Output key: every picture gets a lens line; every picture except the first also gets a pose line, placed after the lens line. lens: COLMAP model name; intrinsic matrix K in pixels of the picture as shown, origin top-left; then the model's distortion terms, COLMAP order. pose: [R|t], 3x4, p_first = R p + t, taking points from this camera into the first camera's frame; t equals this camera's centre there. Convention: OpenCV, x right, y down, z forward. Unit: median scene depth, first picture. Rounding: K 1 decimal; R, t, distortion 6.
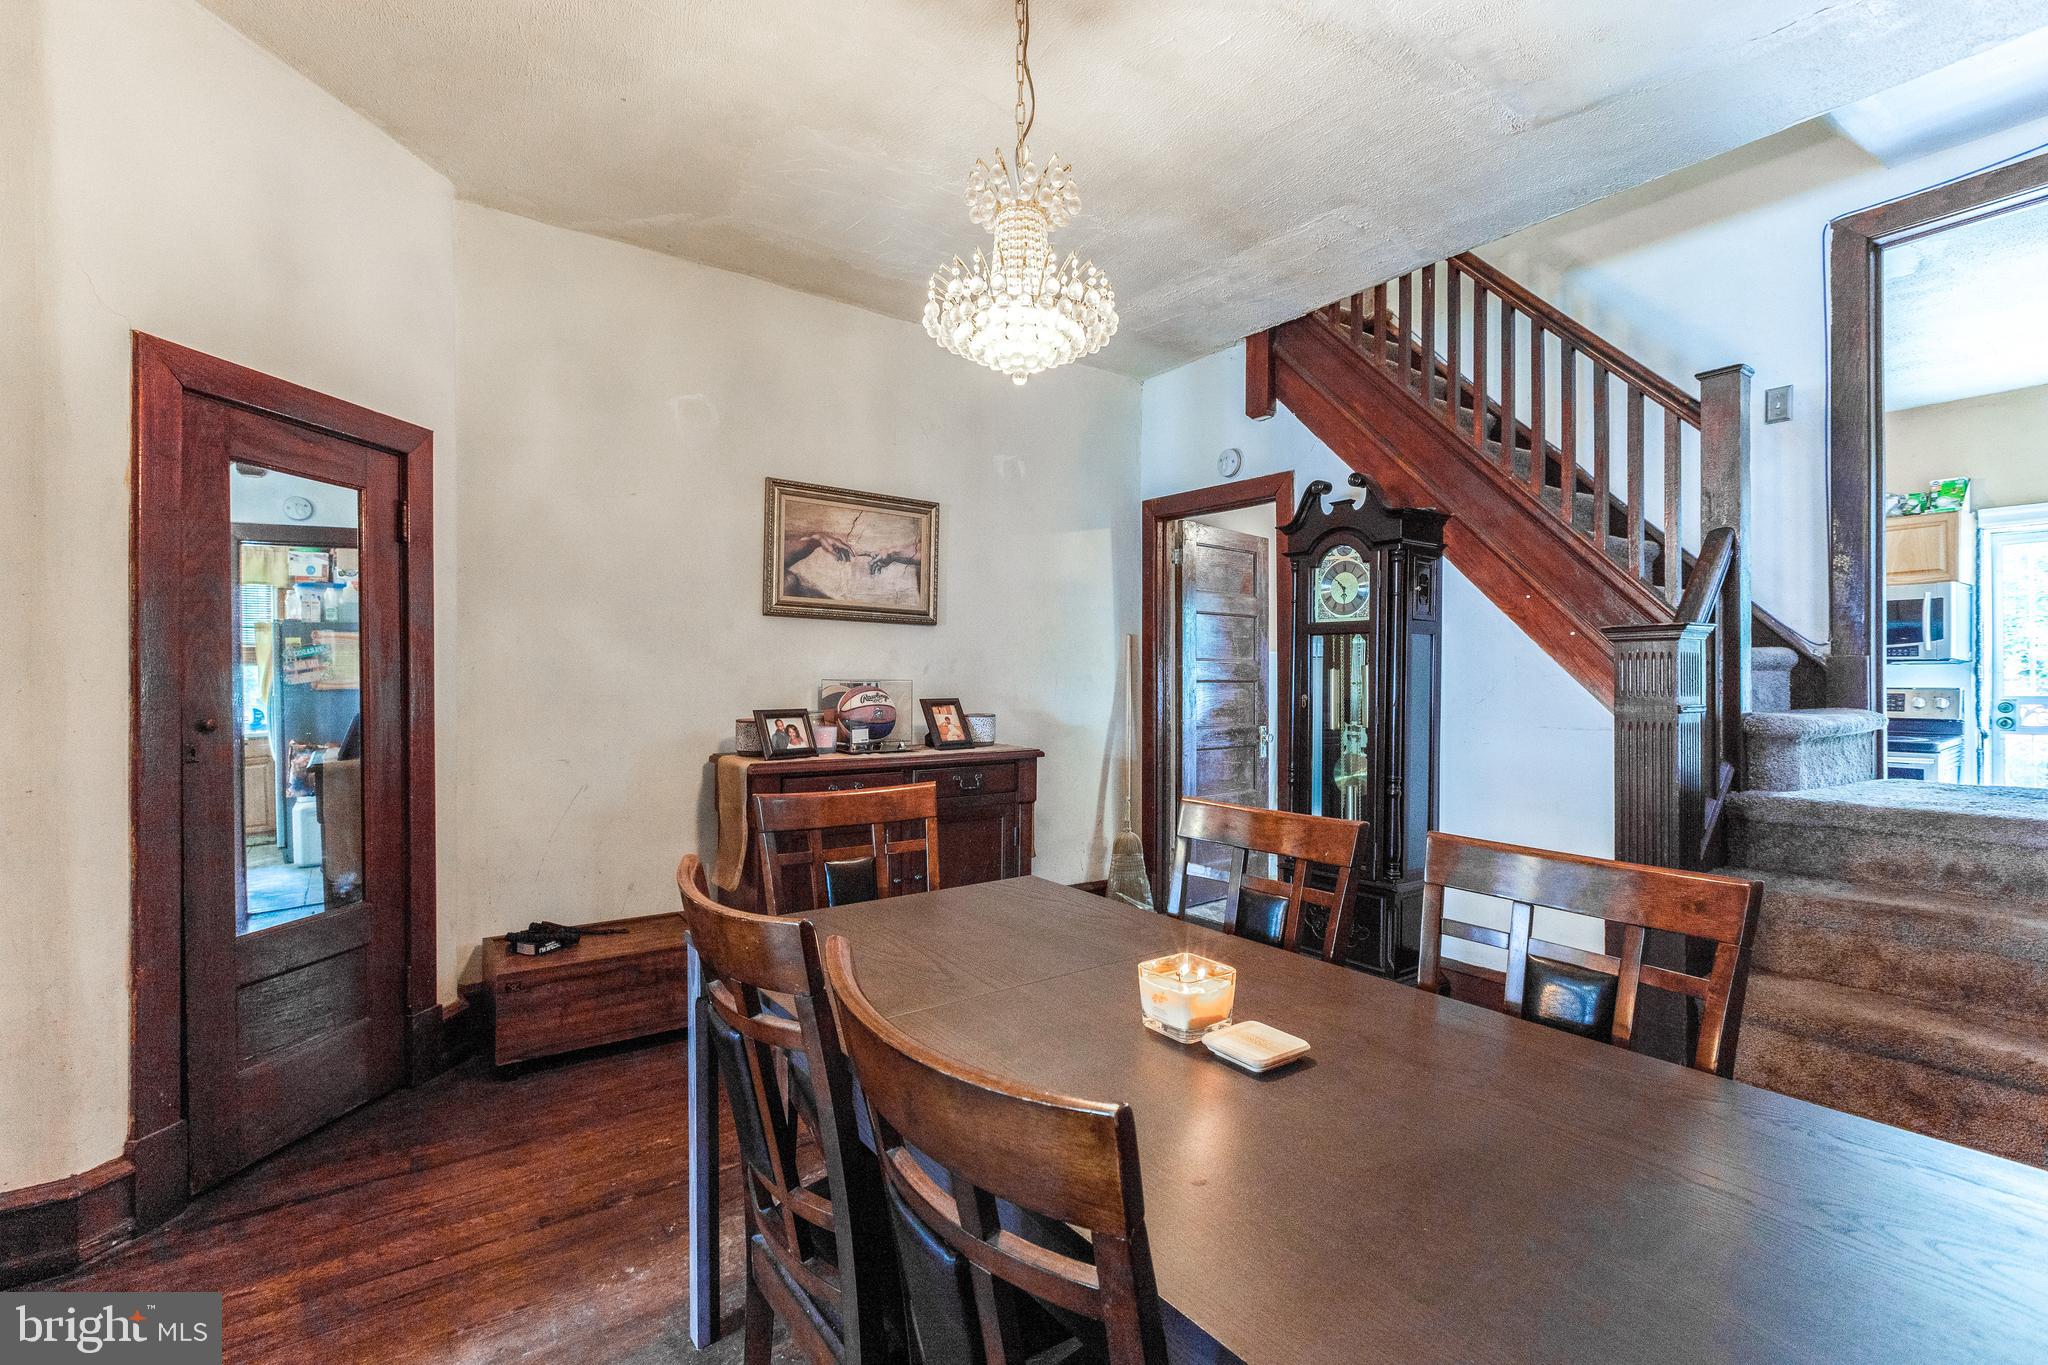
lens RADIAL K [[932.8, 0, 1016.8], [0, 932.8, 673.0], [0, 0, 1]] dist [0.000897, -0.000122]
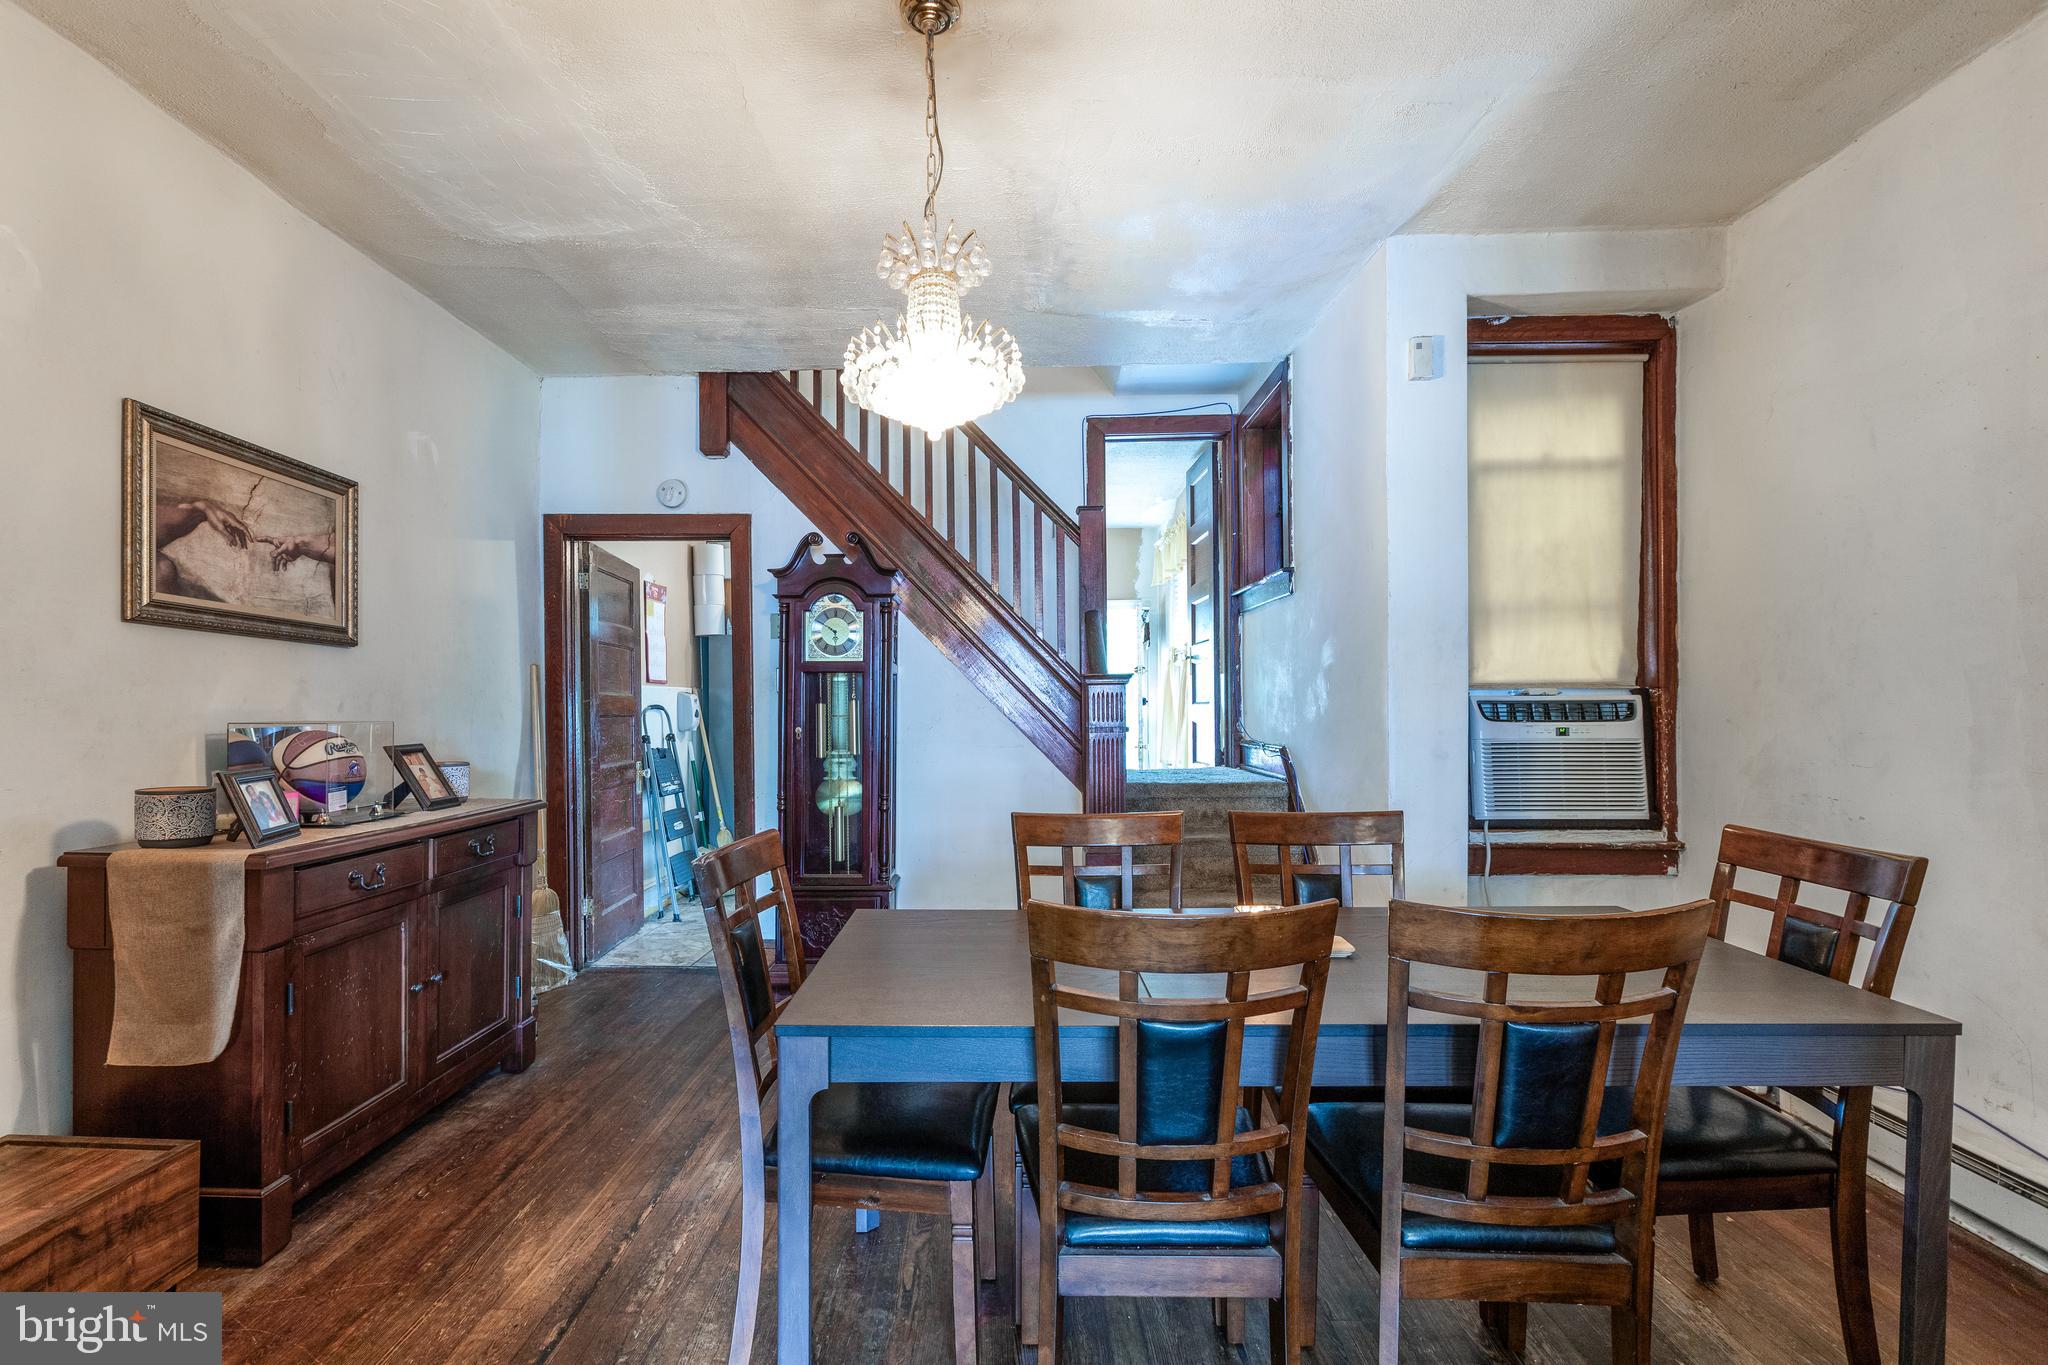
lens RADIAL K [[932.8, 0, 1006.4], [0, 932.8, 712.2], [0, 0, 1]] dist [0.000897, -0.000122]
pose [[0.588780, -0.012590, 0.808195, -0.412885], [0.005137, 0.999917, 0.011835, -0.005677], [-0.808277, -0.002817, 0.588796, 0.156172]]
